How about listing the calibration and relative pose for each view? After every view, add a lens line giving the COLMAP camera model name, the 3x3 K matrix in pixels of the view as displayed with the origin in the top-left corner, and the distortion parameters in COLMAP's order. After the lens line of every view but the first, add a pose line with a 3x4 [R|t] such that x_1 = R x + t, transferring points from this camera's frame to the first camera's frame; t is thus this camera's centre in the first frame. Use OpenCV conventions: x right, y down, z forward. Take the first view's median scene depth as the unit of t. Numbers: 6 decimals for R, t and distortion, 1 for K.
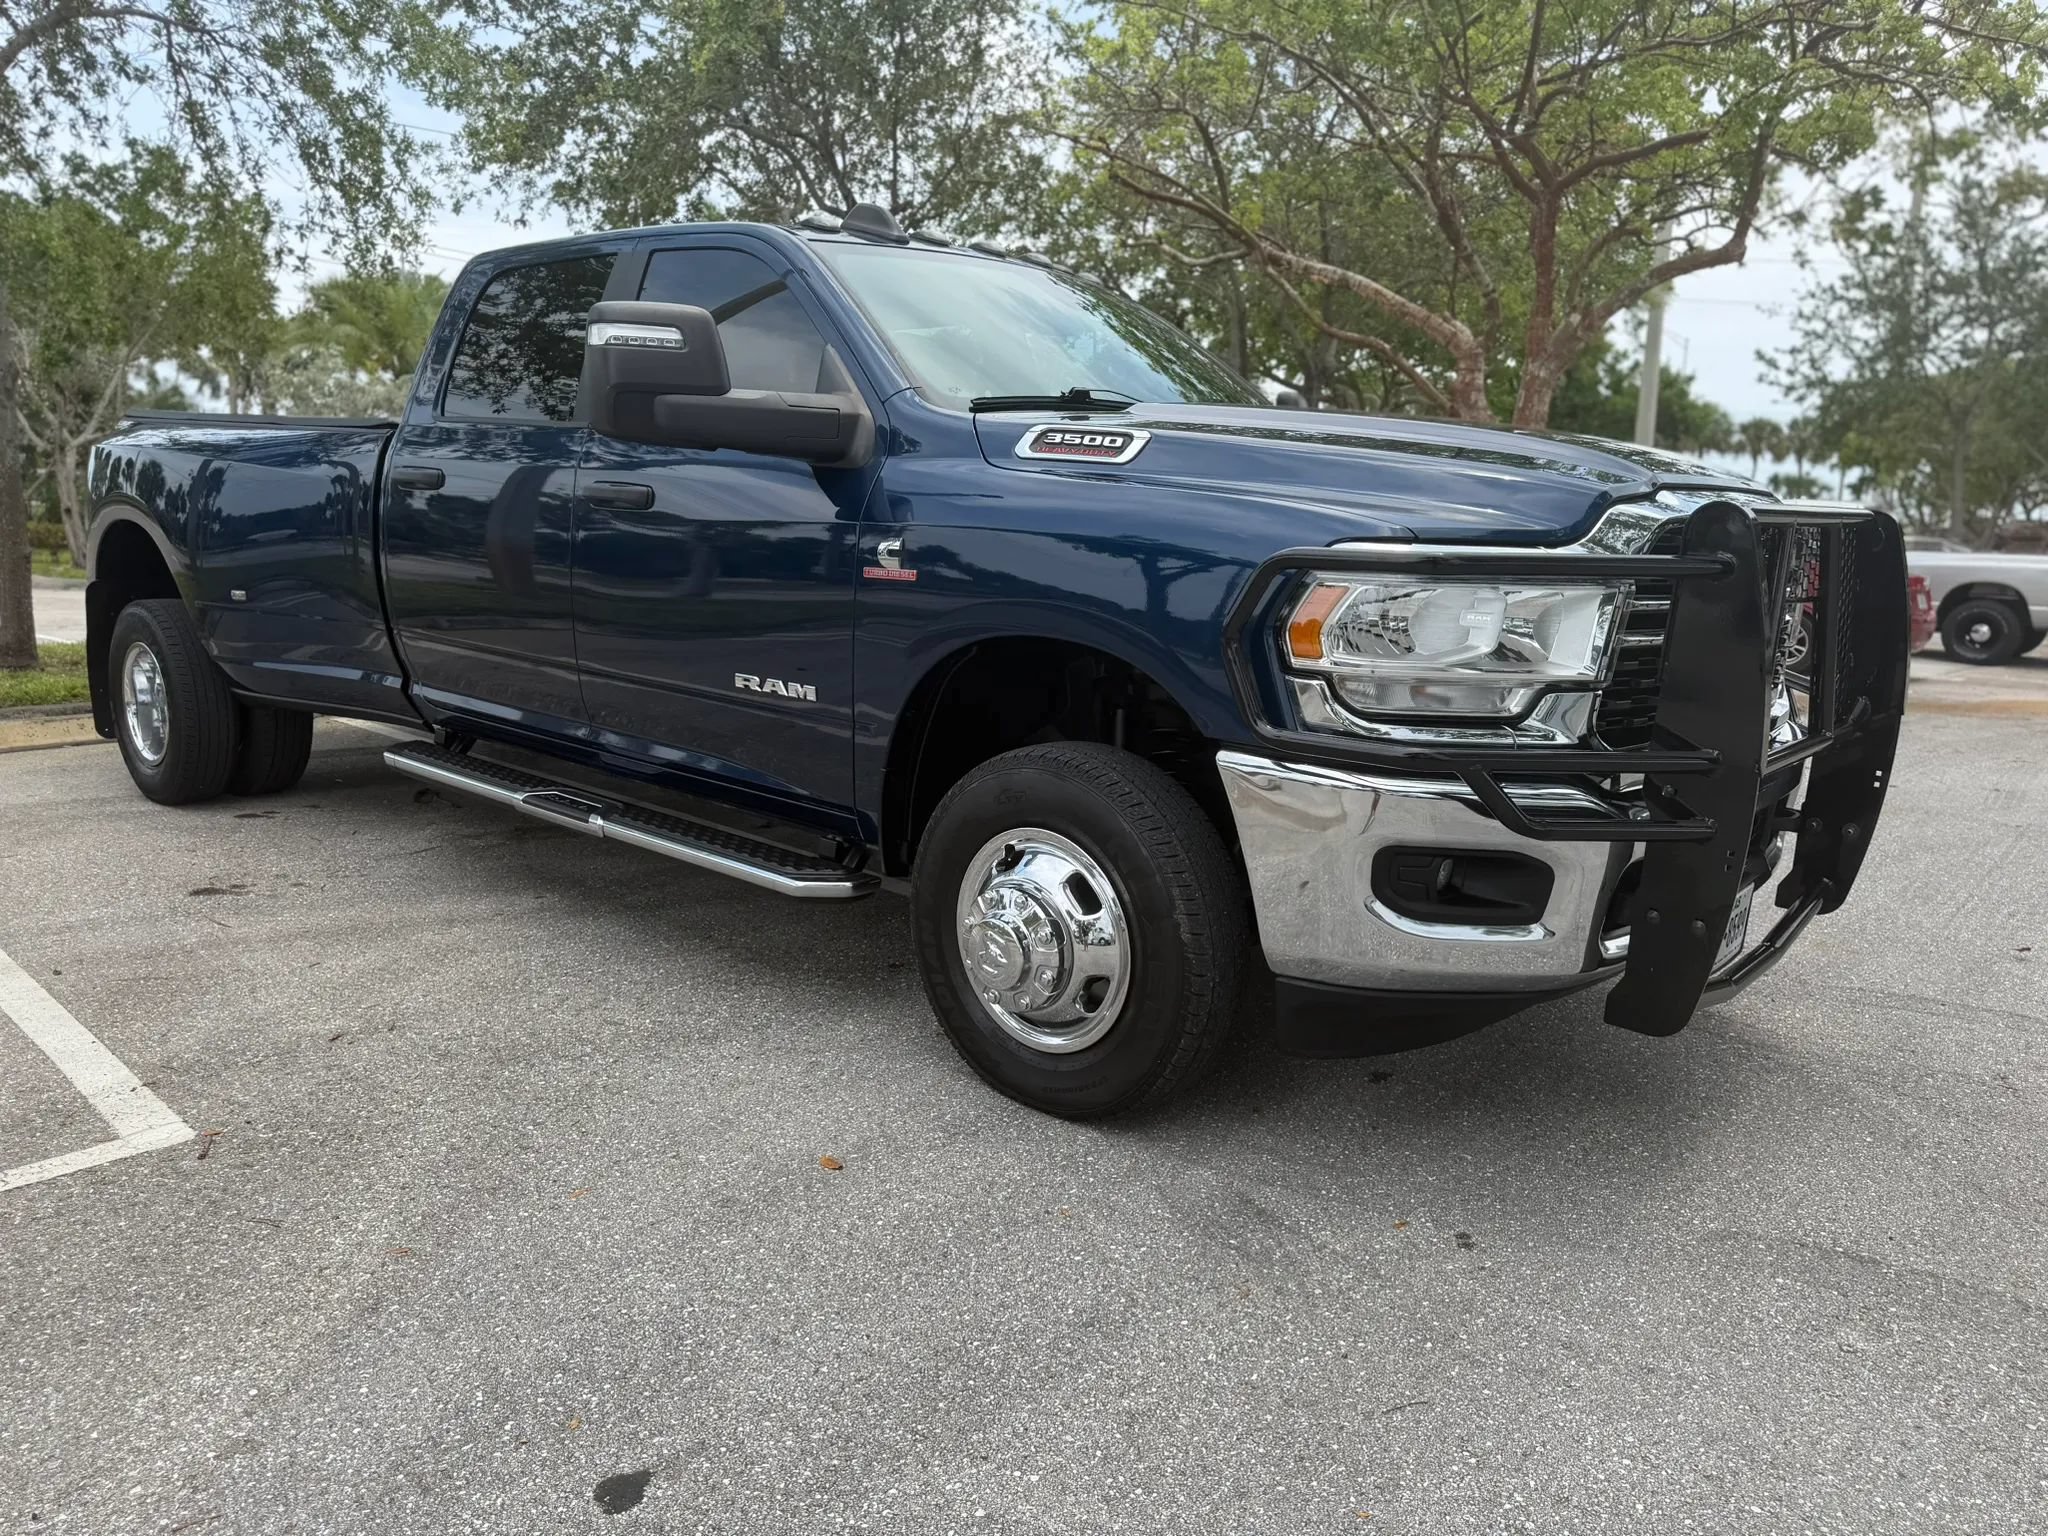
lens RADIAL K [[1423.9, 0, 1039.1], [0, 1423.9, 791.3], [0, 0, 1]] dist [0.010130, -0.019477]
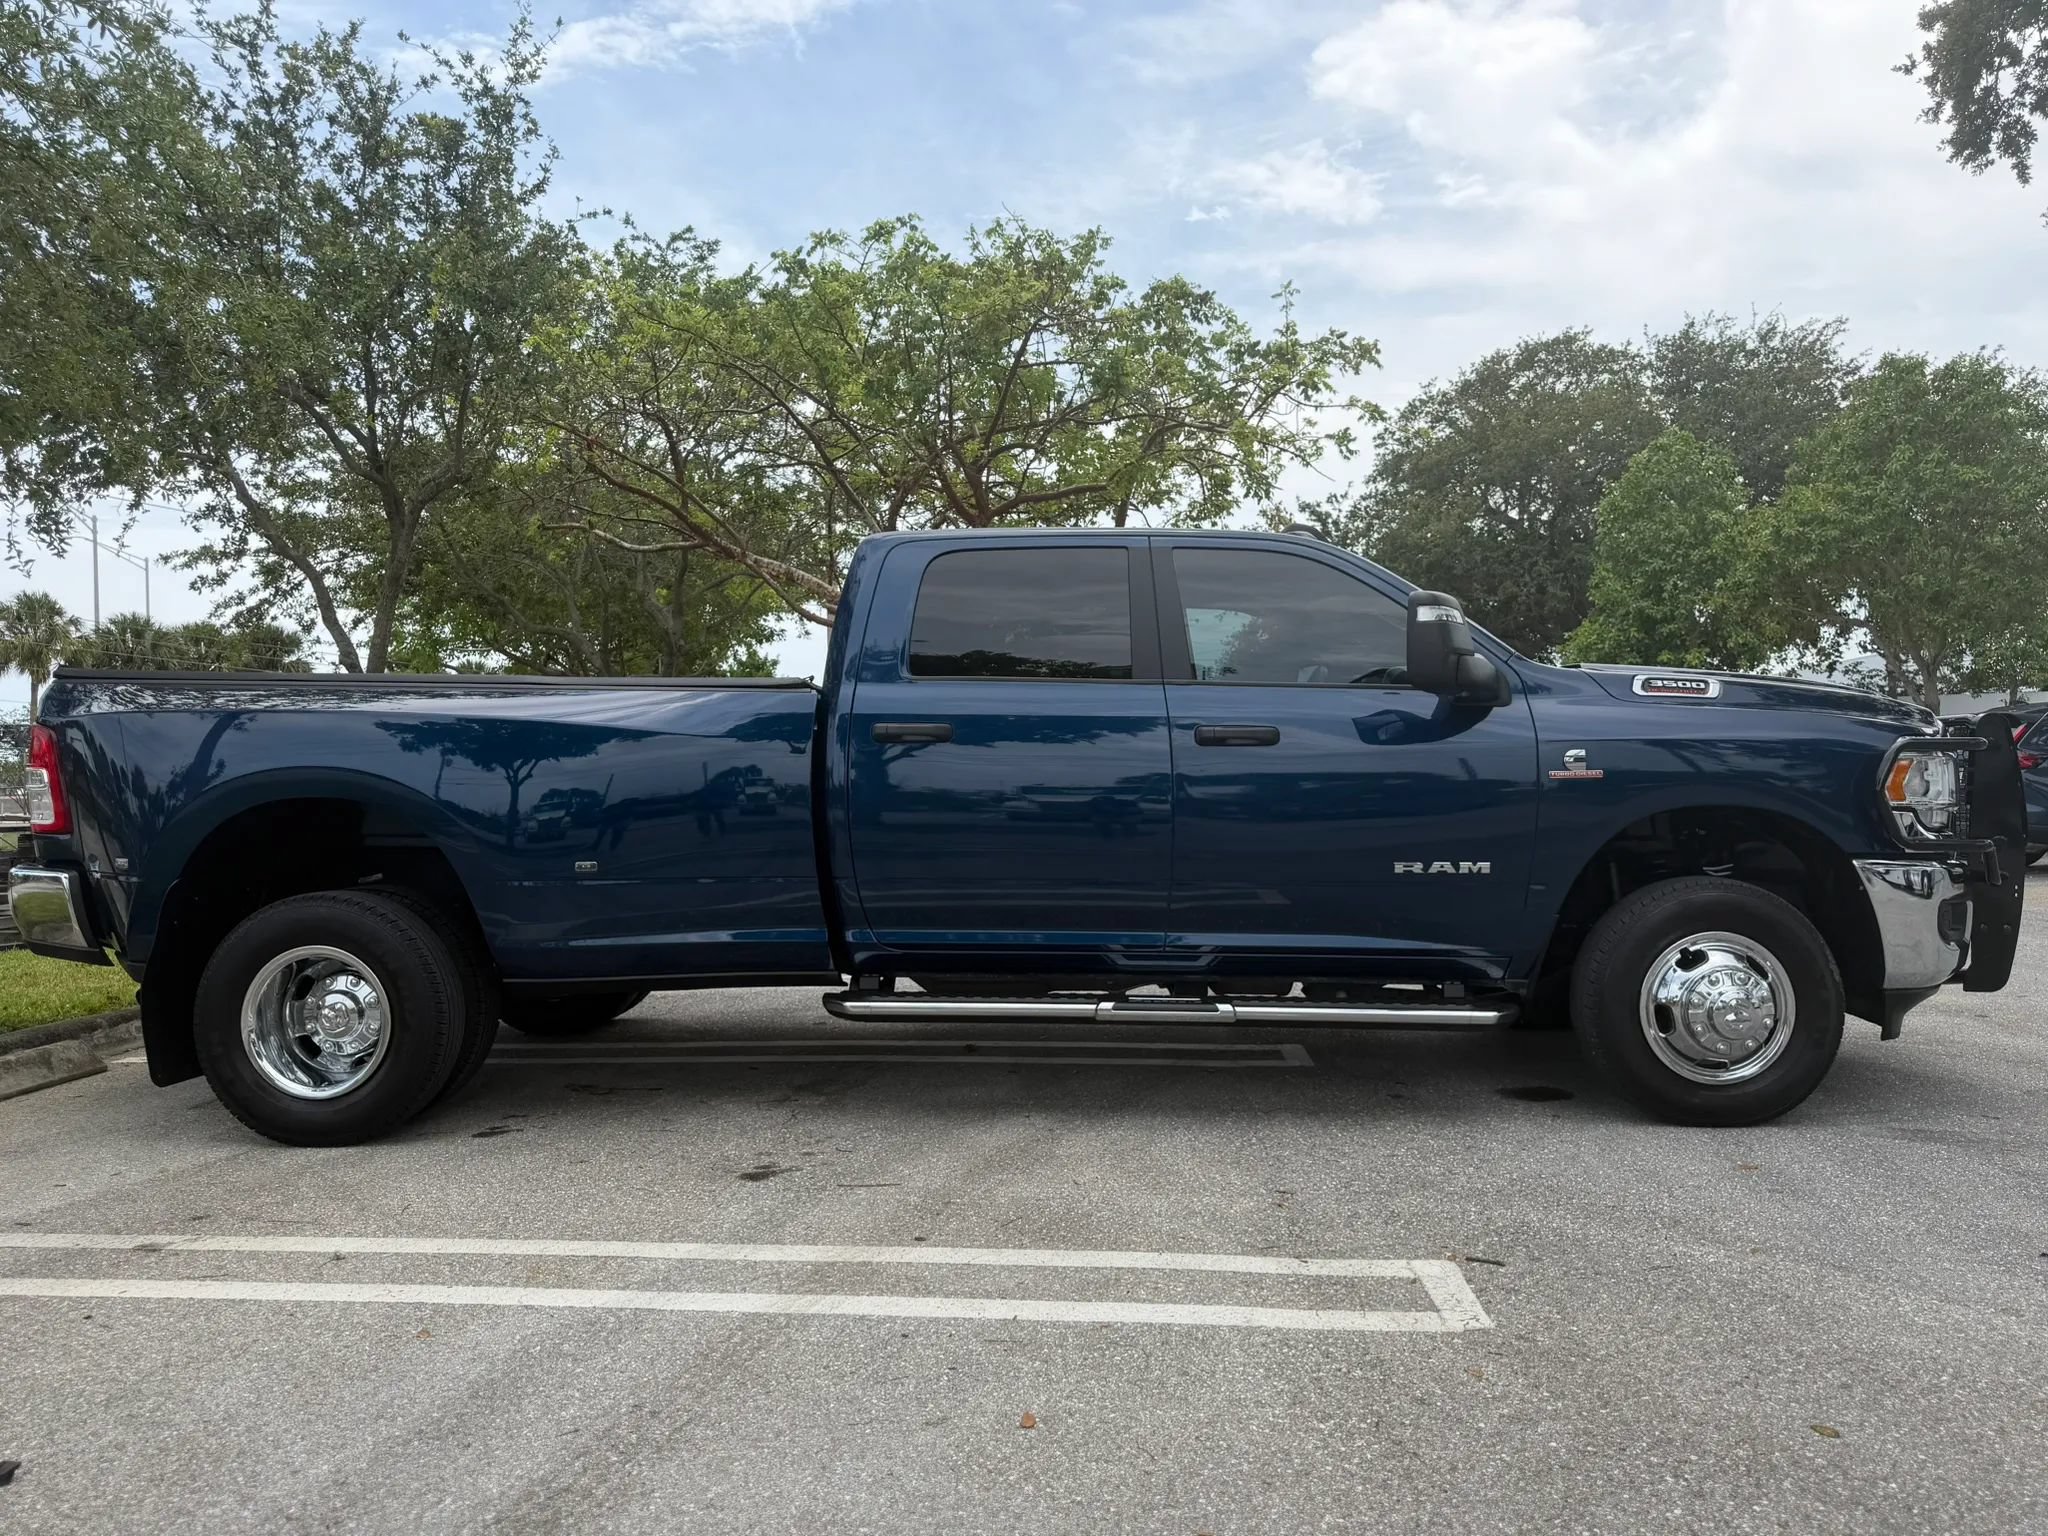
lens RADIAL K [[1425.3, 0, 1043.4], [0, 1425.3, 775.0], [0, 0, 1]] dist [0.025342, -0.034570]
pose [[0.788160, -0.037146, 0.614348, -1.361064], [0.157589, 0.977082, -0.143096, -0.027239], [-0.594953, 0.209597, 0.775951, 0.181076]]
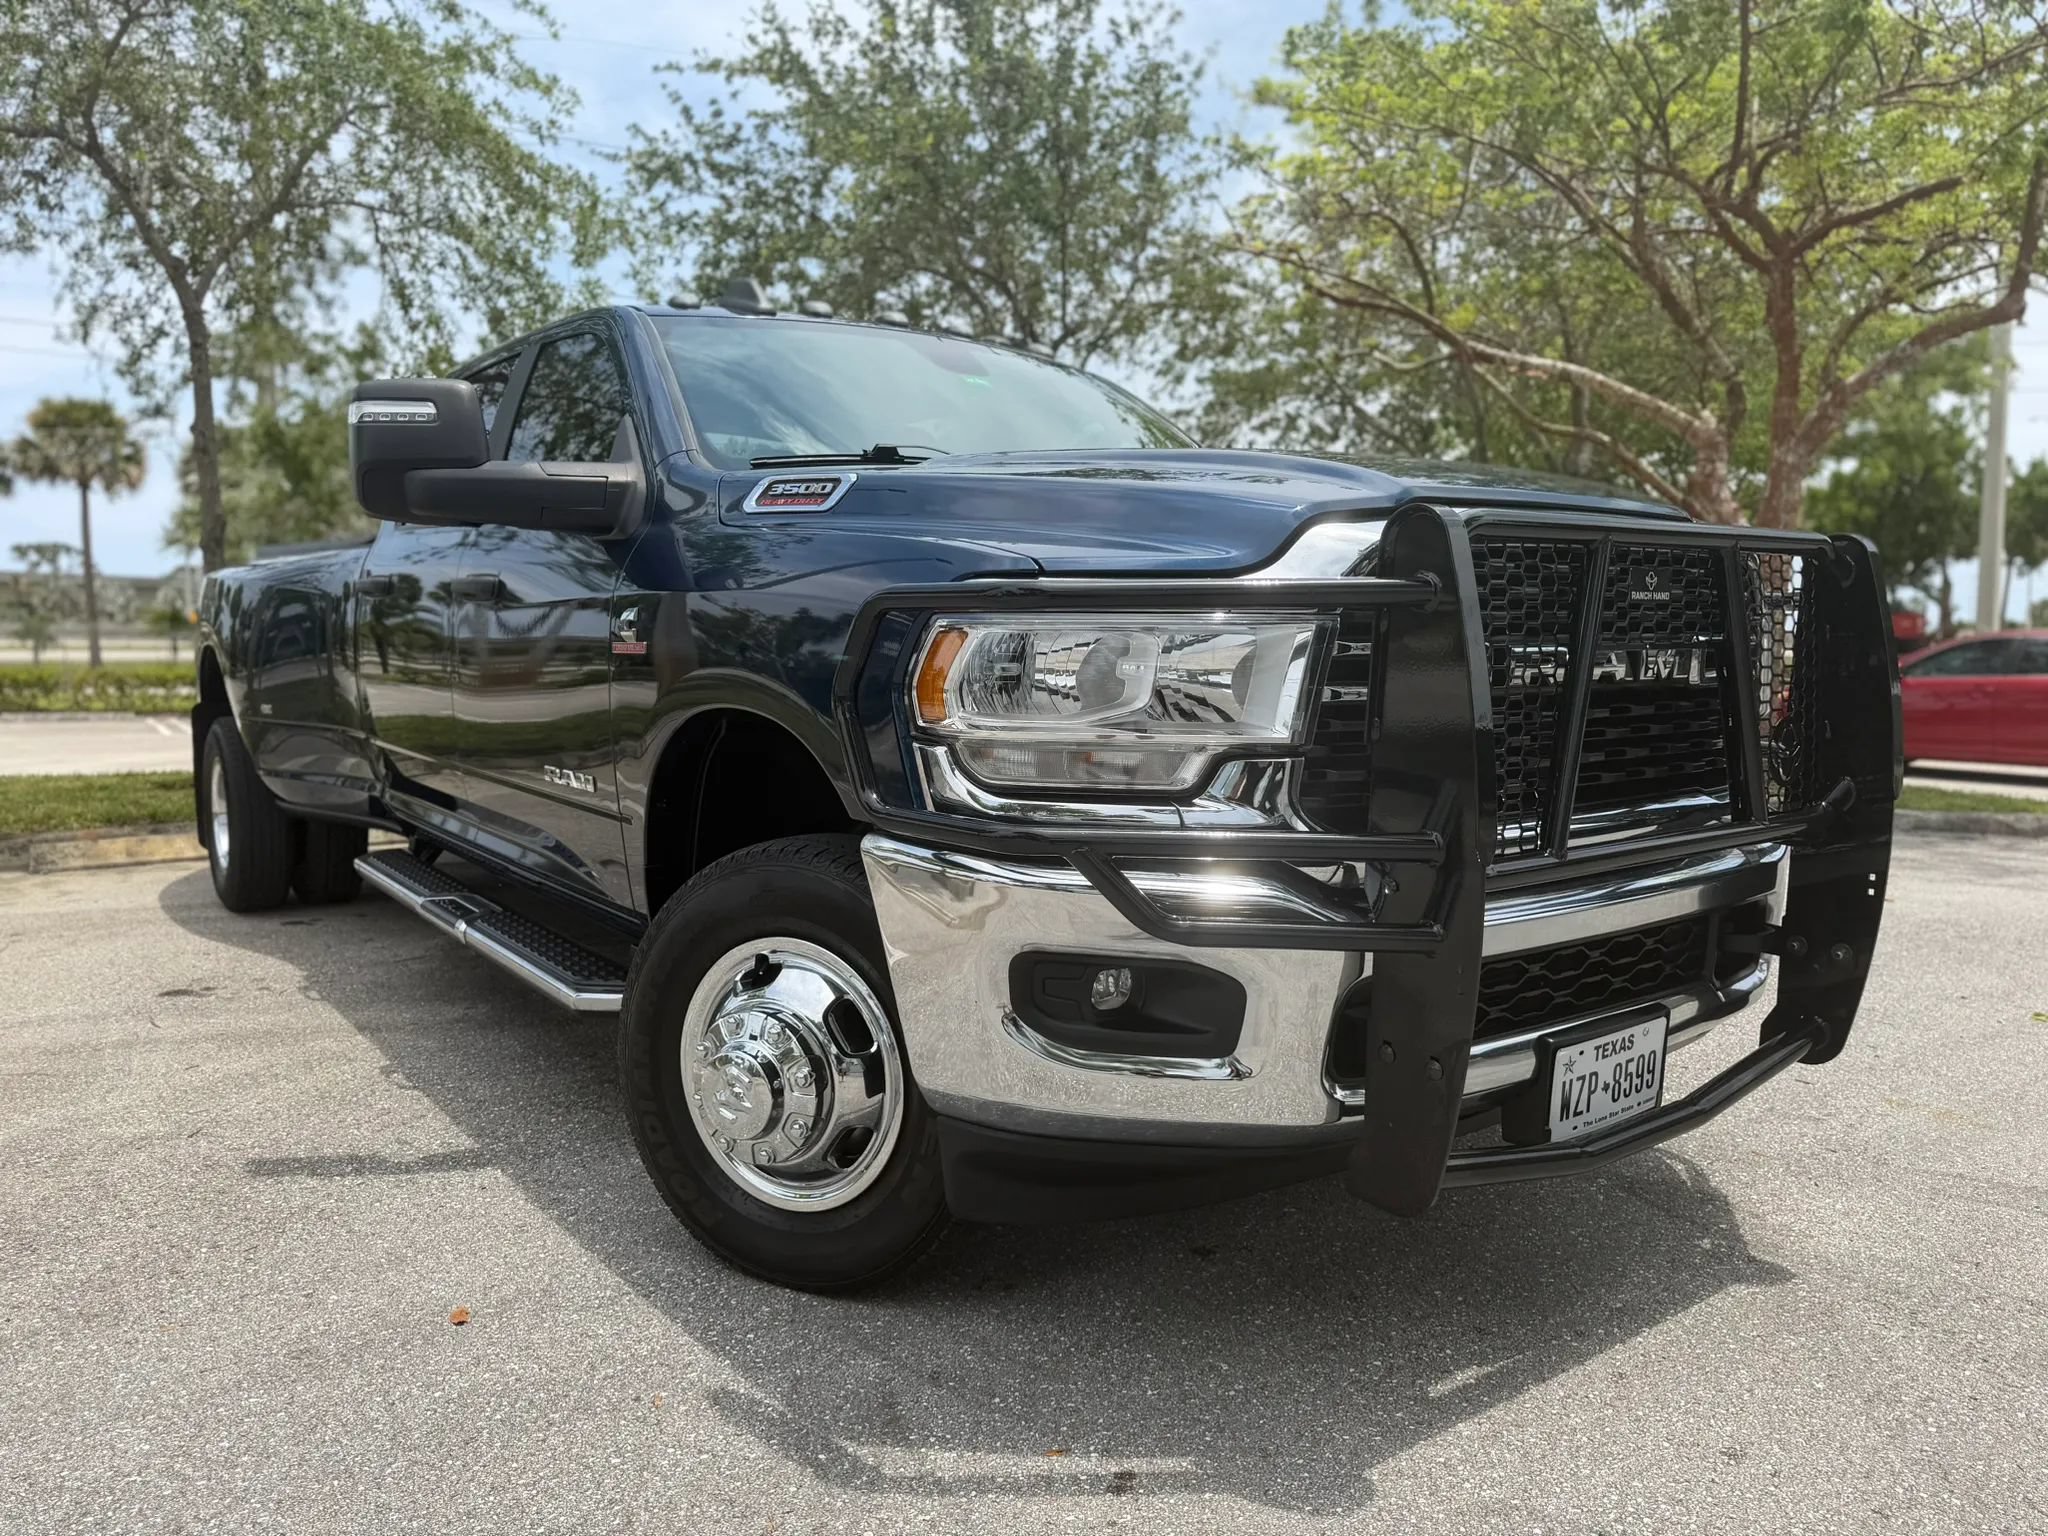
lens RADIAL K [[1425.3, 0, 1043.4], [0, 1425.3, 775.0], [0, 0, 1]] dist [0.025342, -0.034570]
pose [[0.976416, -0.009700, -0.215681, 0.330966], [-0.012761, 0.994651, -0.102504, 0.017211], [0.215521, 0.102839, 0.971069, 0.170582]]
